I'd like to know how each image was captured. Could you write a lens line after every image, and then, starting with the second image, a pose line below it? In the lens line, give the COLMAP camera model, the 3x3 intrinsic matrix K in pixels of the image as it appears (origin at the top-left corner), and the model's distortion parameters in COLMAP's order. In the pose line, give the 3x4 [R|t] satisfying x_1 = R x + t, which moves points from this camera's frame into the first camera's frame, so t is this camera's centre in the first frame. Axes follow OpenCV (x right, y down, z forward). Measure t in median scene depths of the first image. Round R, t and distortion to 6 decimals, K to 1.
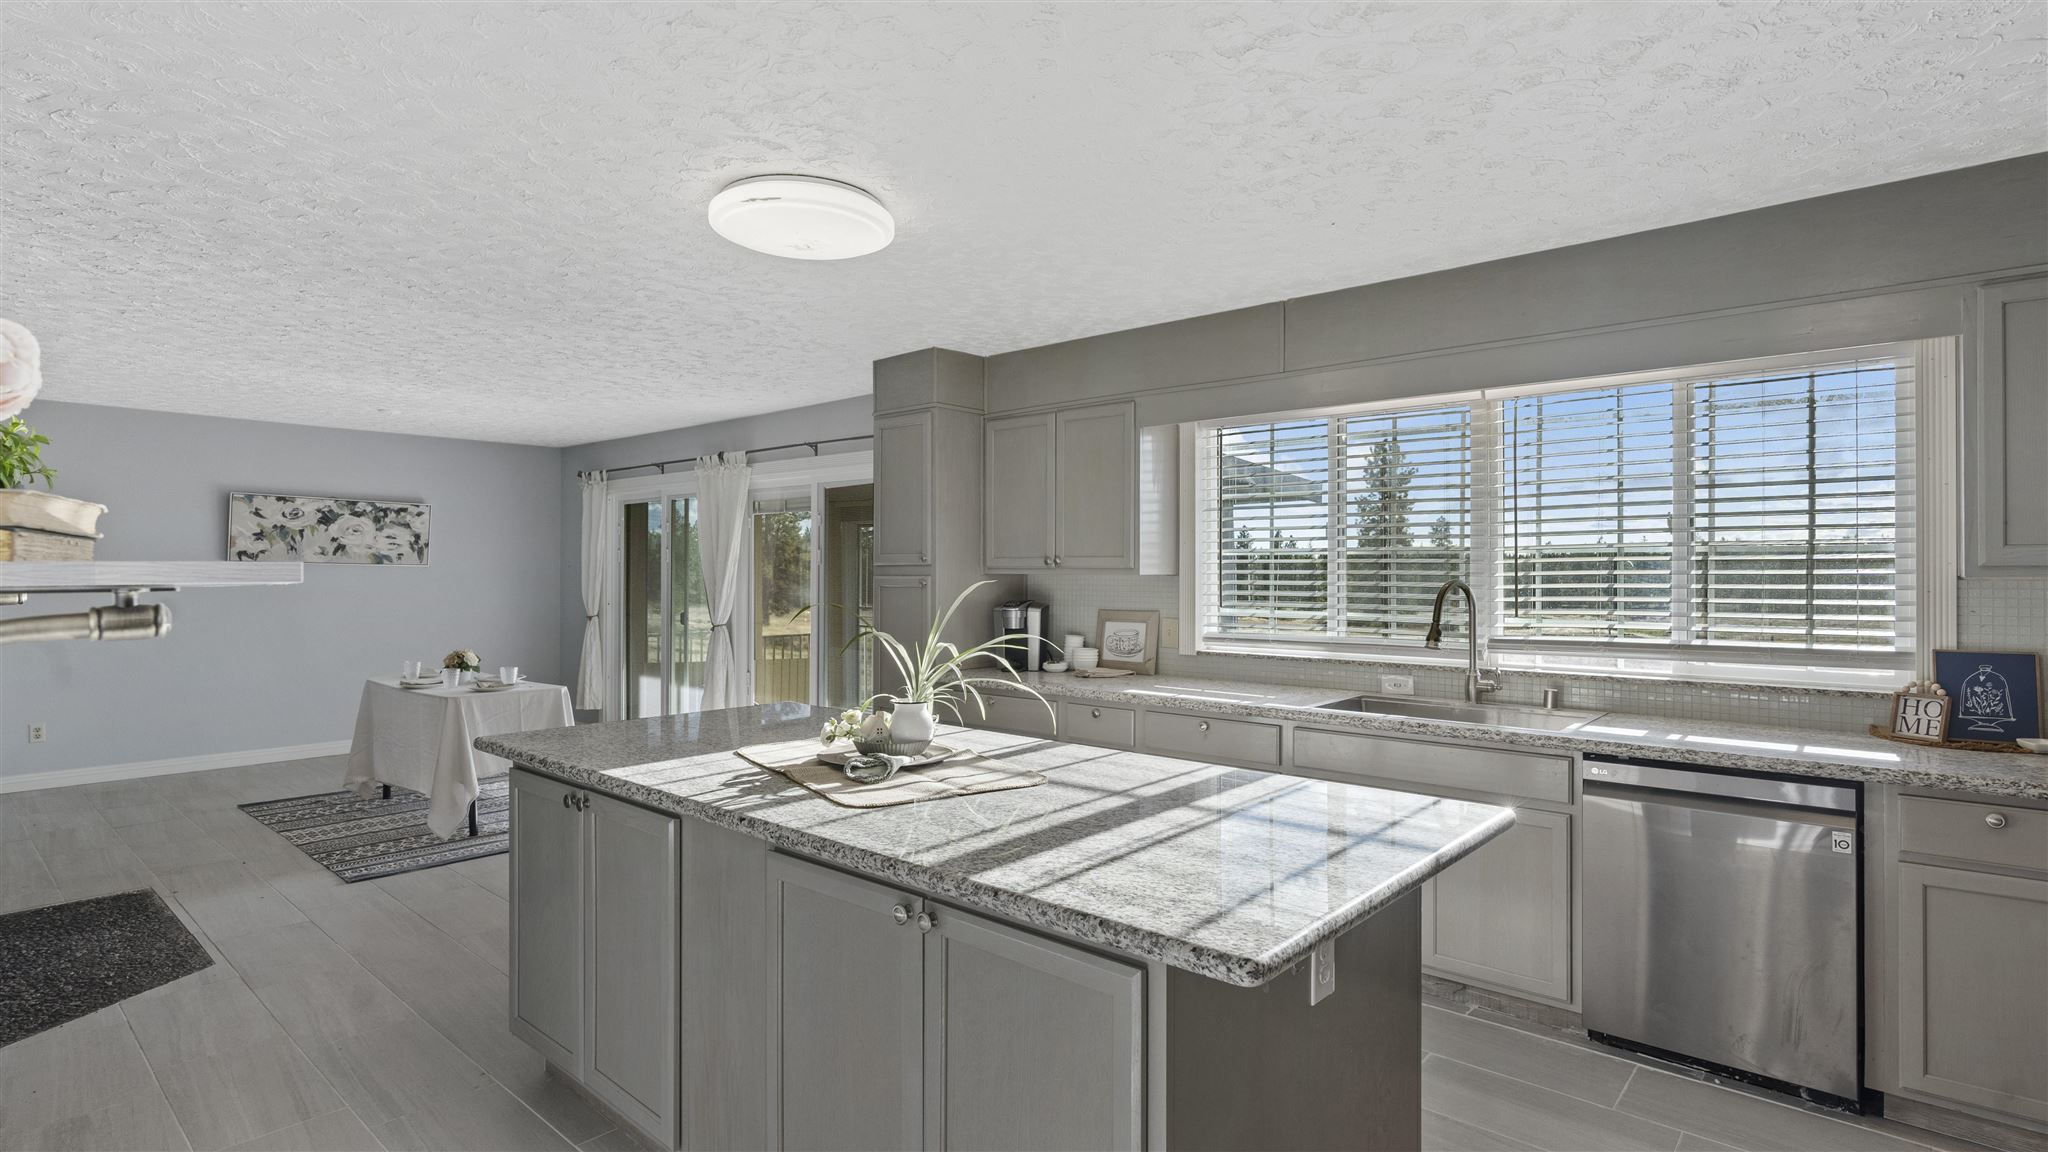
lens RADIAL K [[1016.2, 0, 1024.0], [0, 1016.2, 576.0], [0, 0, 1]] dist [0.002565, 0.000400]
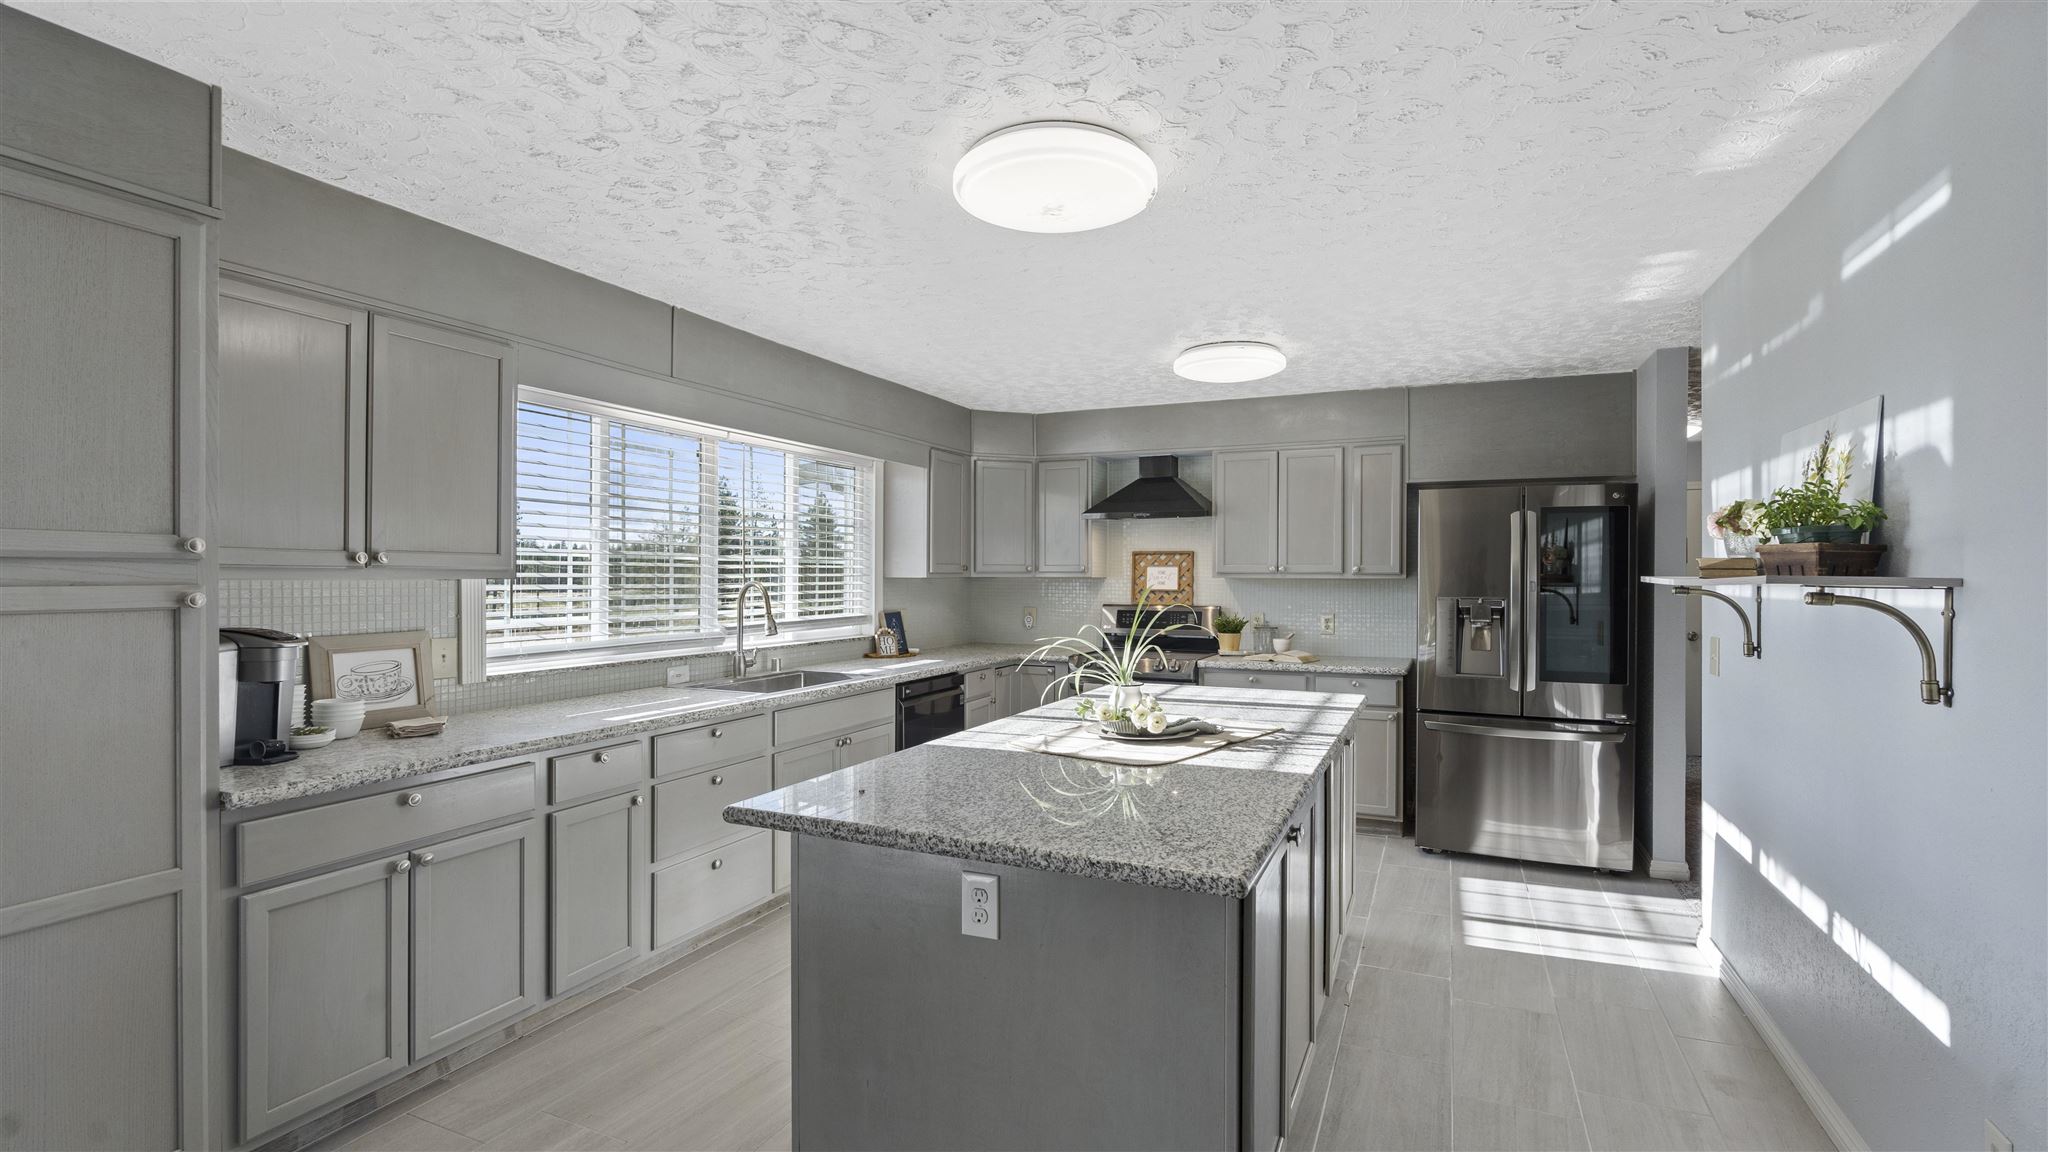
lens RADIAL K [[943.0, 0, 1024.0], [0, 943.0, 576.0], [0, 0, 1]] dist [0.001271, 0.000205]
pose [[-0.305789, 0.000579, 0.952099, -0.709082], [0.006113, 0.999980, 0.001355, -0.000766], [-0.952080, 0.006235, -0.305786, 0.930464]]
